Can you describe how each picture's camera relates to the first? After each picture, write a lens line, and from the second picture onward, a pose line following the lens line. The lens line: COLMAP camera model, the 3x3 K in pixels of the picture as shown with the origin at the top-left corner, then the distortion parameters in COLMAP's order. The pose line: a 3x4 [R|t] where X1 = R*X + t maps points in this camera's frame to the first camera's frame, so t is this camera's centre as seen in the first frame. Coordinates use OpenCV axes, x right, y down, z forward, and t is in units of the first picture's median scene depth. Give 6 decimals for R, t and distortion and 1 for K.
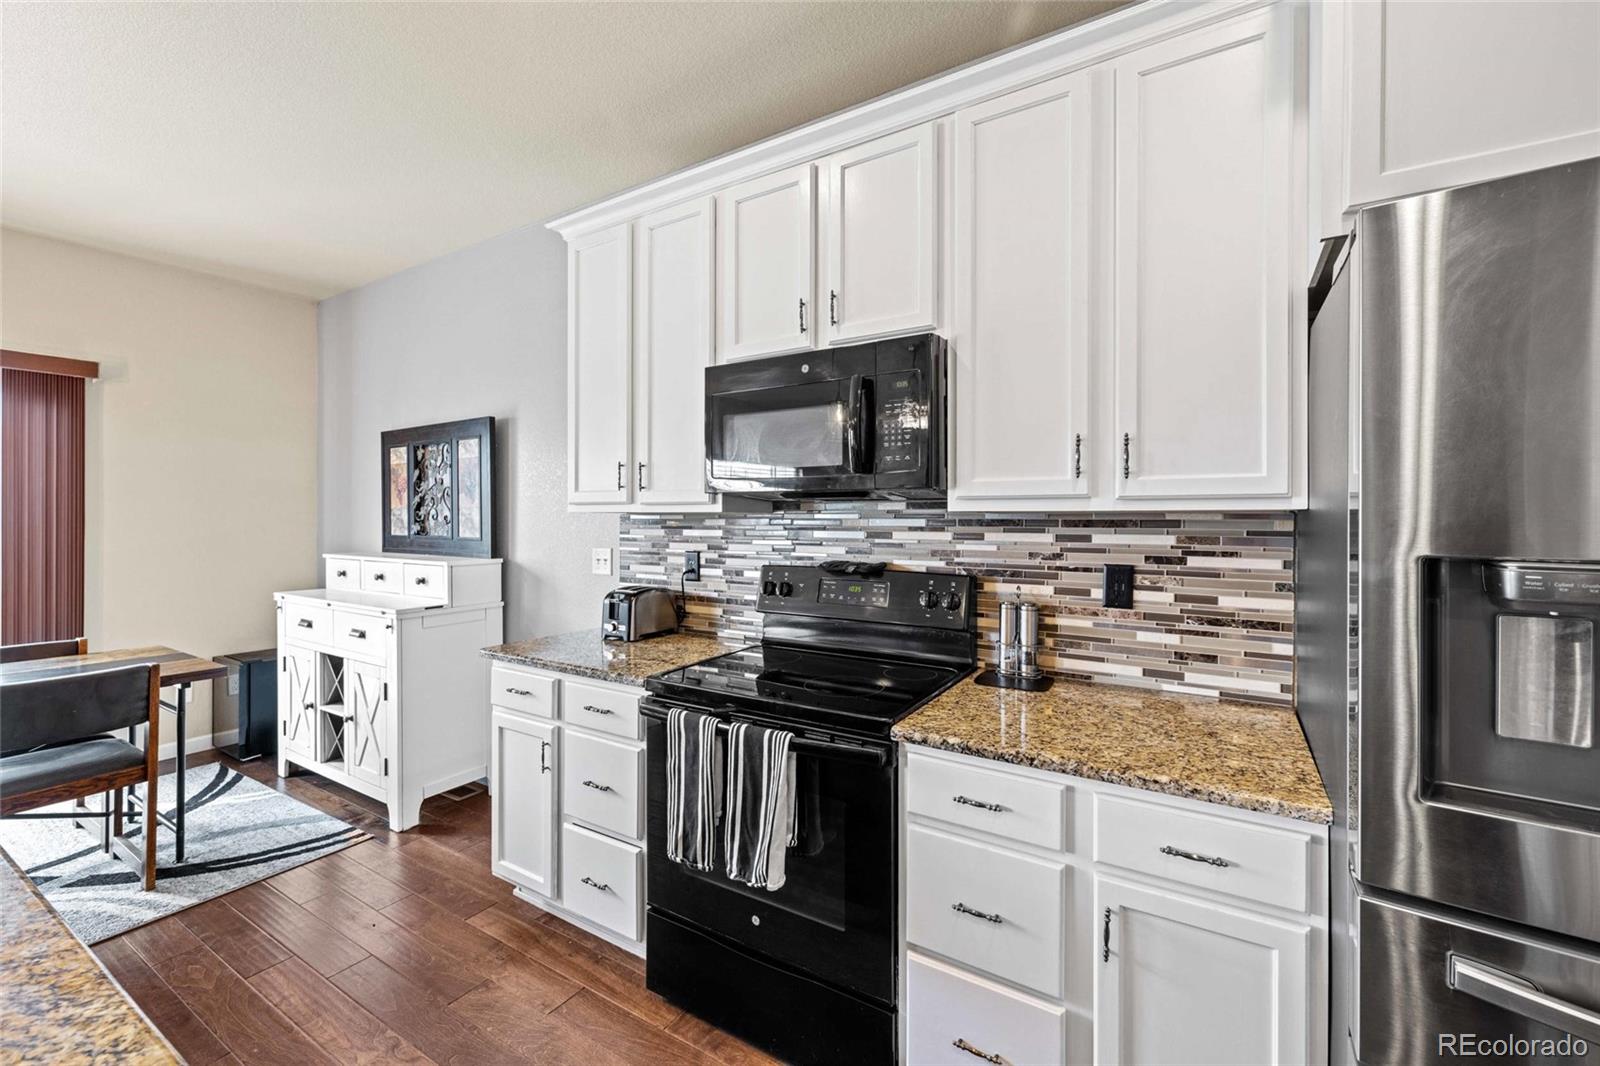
lens RADIAL K [[665.7, 0, 793.4], [0, 665.7, 520.4], [0, 0, 1]] dist [0.000132, 0.000076]
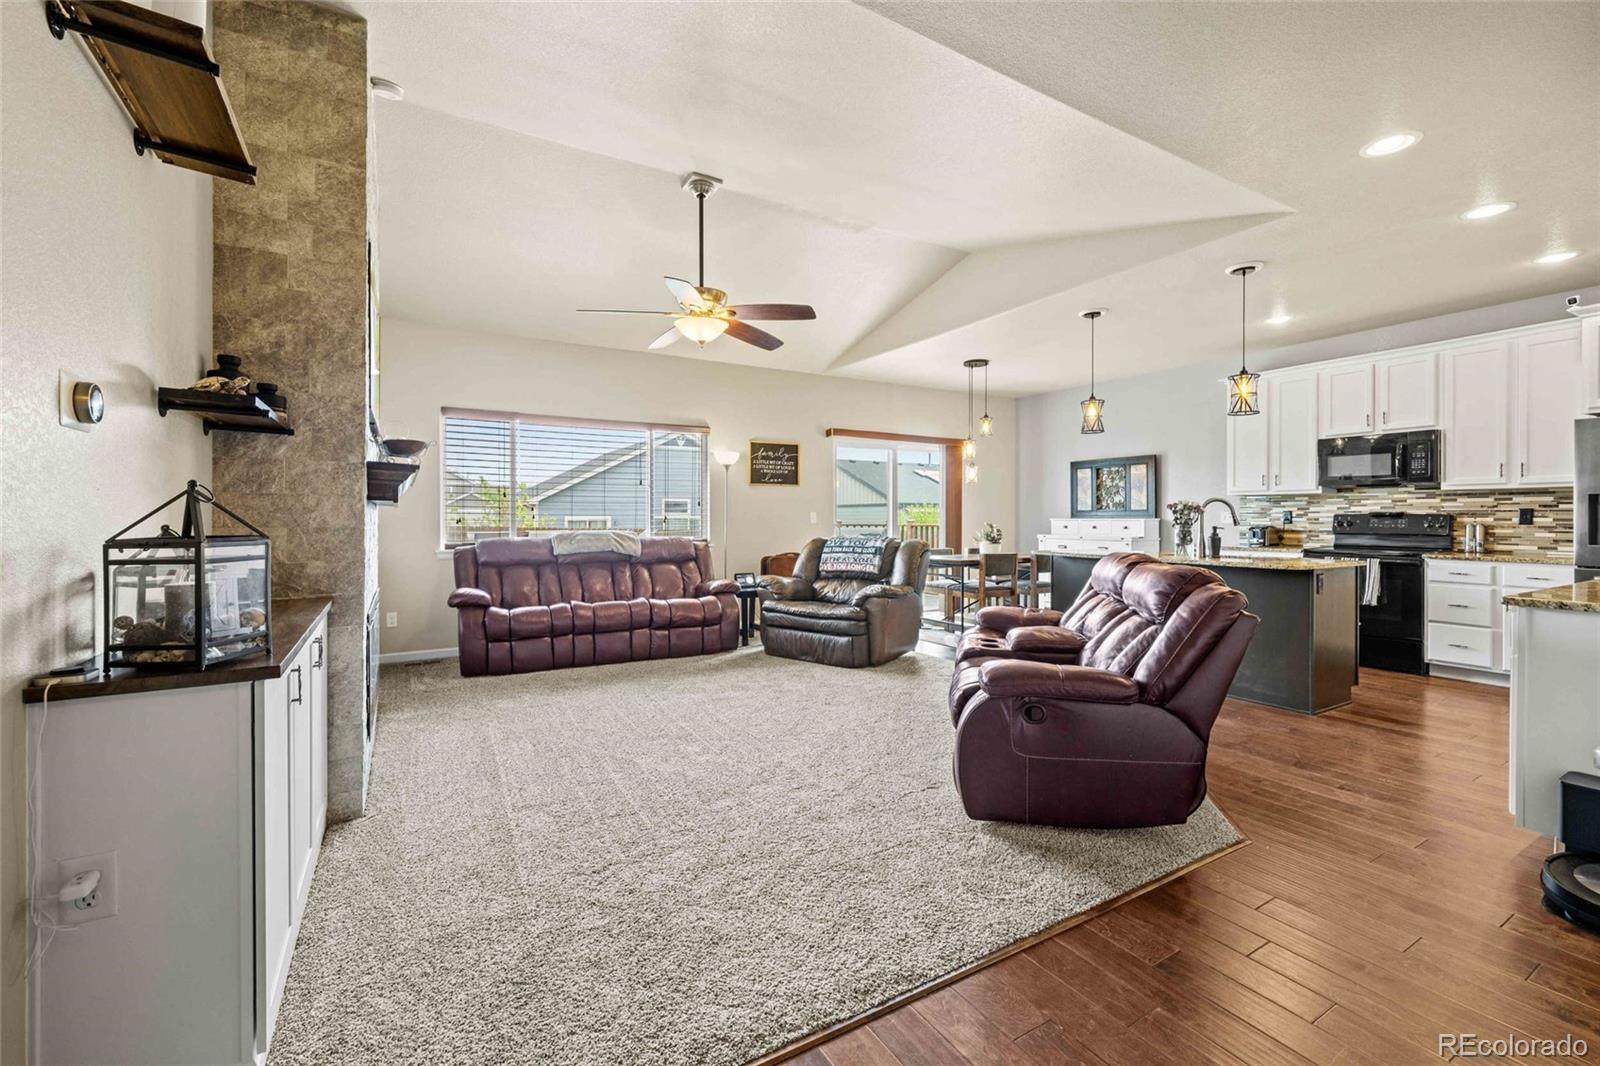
lens RADIAL K [[665.7, 0, 793.4], [0, 665.7, 520.4], [0, 0, 1]] dist [0.000132, 0.000076]
pose [[0.887917, -0.000823, -0.460003, -0.575077], [0.001315, 0.999999, 0.000749, 0.069808], [0.460002, -0.001269, 0.887917, -1.755484]]
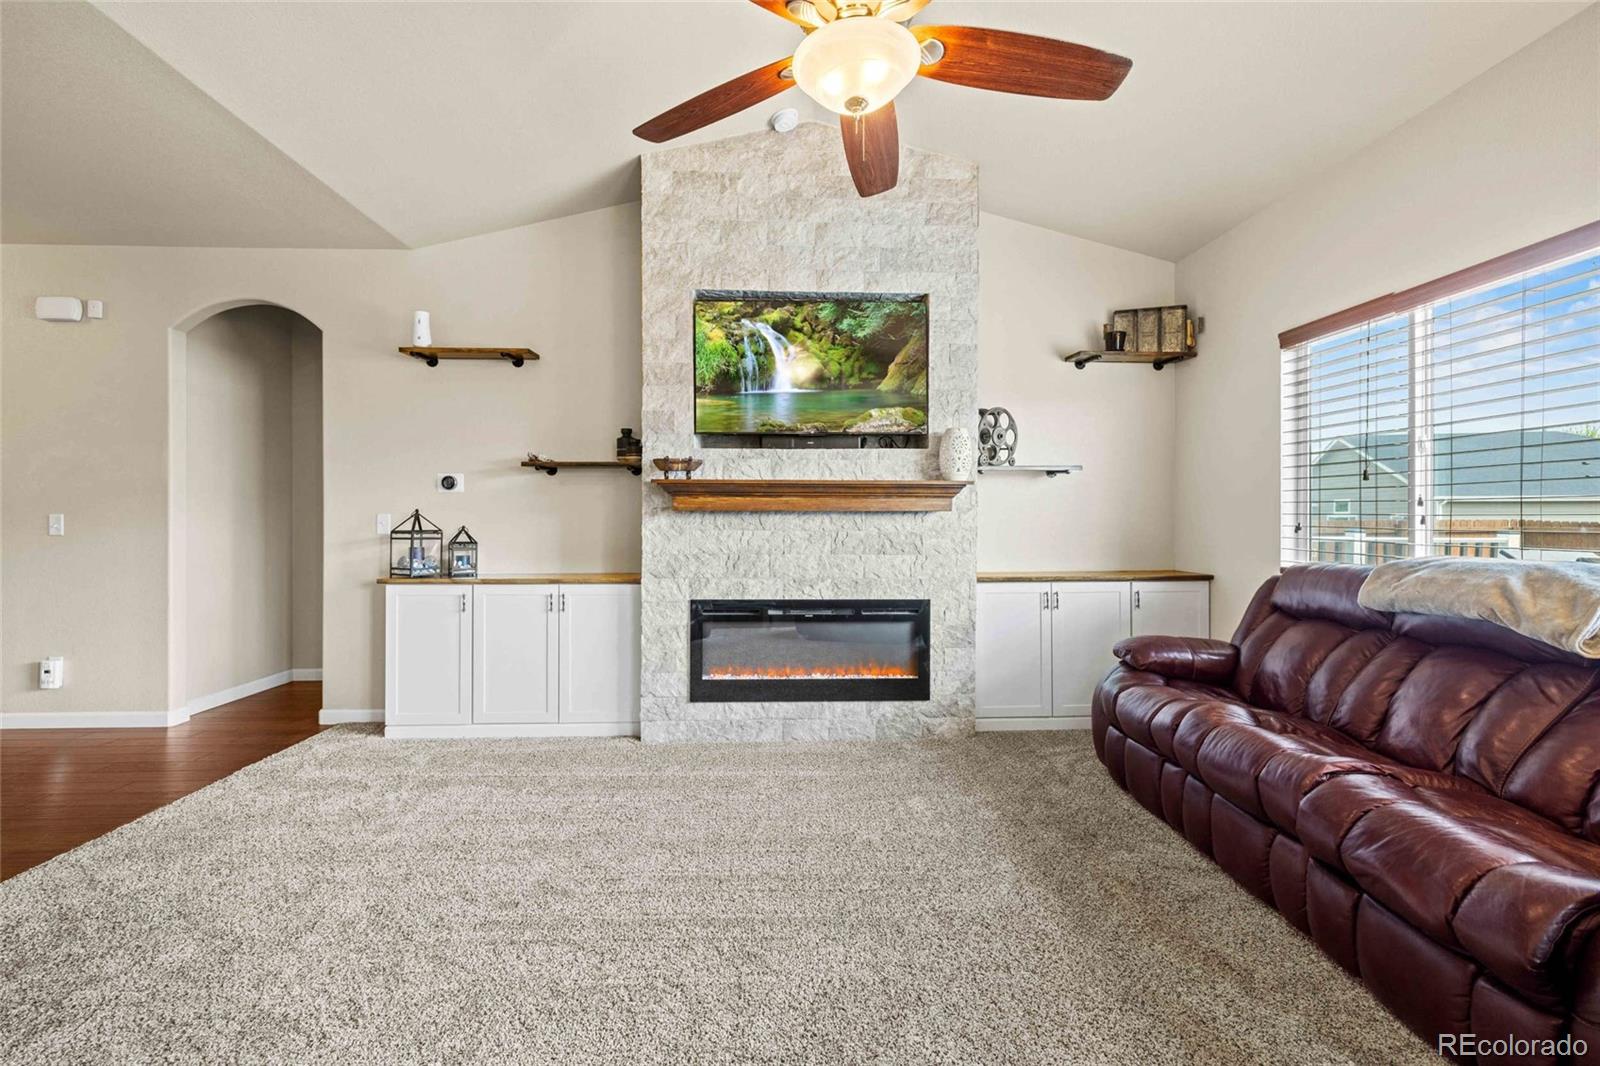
lens RADIAL K [[671.4, 0, 796.5], [0, 671.4, 527.0], [0, 0, 1]] dist [-0.000853, -0.000308]
pose [[-0.817902, 0.000956, -0.575357, -1.034720], [-0.001959, 0.999988, 0.004445, 0.066085], [0.575354, 0.004763, -0.817890, -0.036653]]
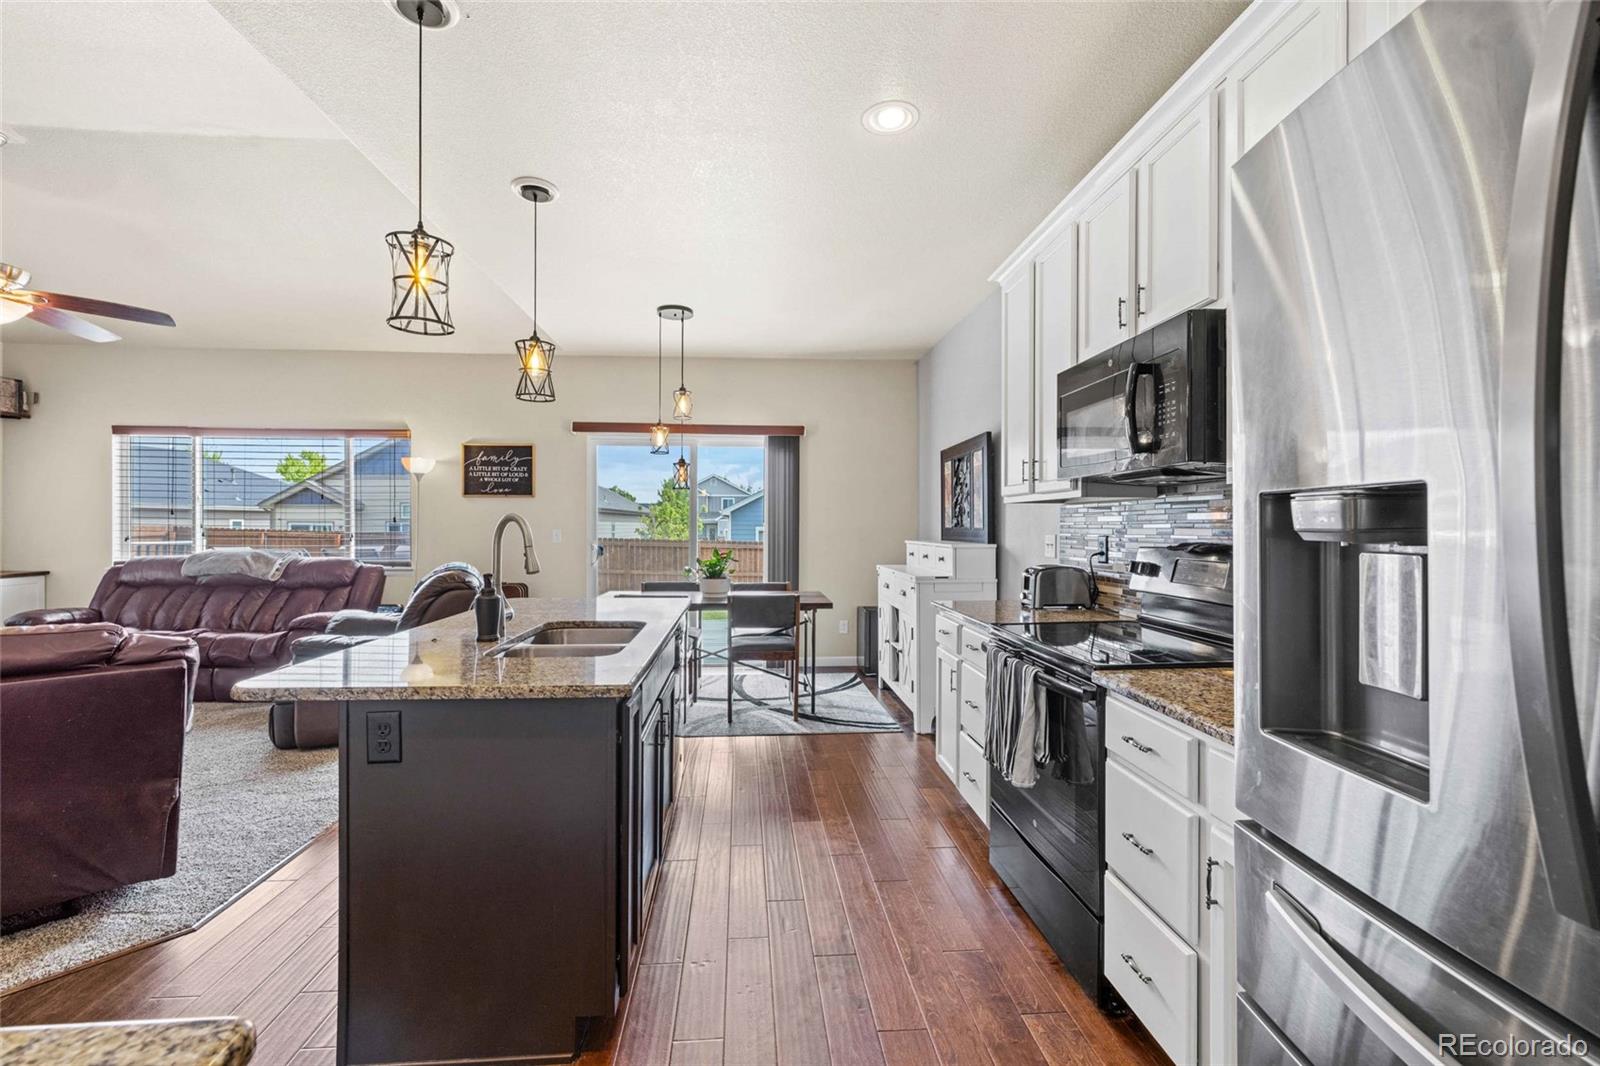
lens RADIAL K [[671.4, 0, 796.5], [0, 671.4, 527.0], [0, 0, 1]] dist [-0.000853, -0.000308]
pose [[0.595288, 0.000636, -0.803512, 0.404060], [-0.003151, 0.999994, -0.001543, 0.032601], [0.803506, 0.003450, 0.595286, -0.058007]]
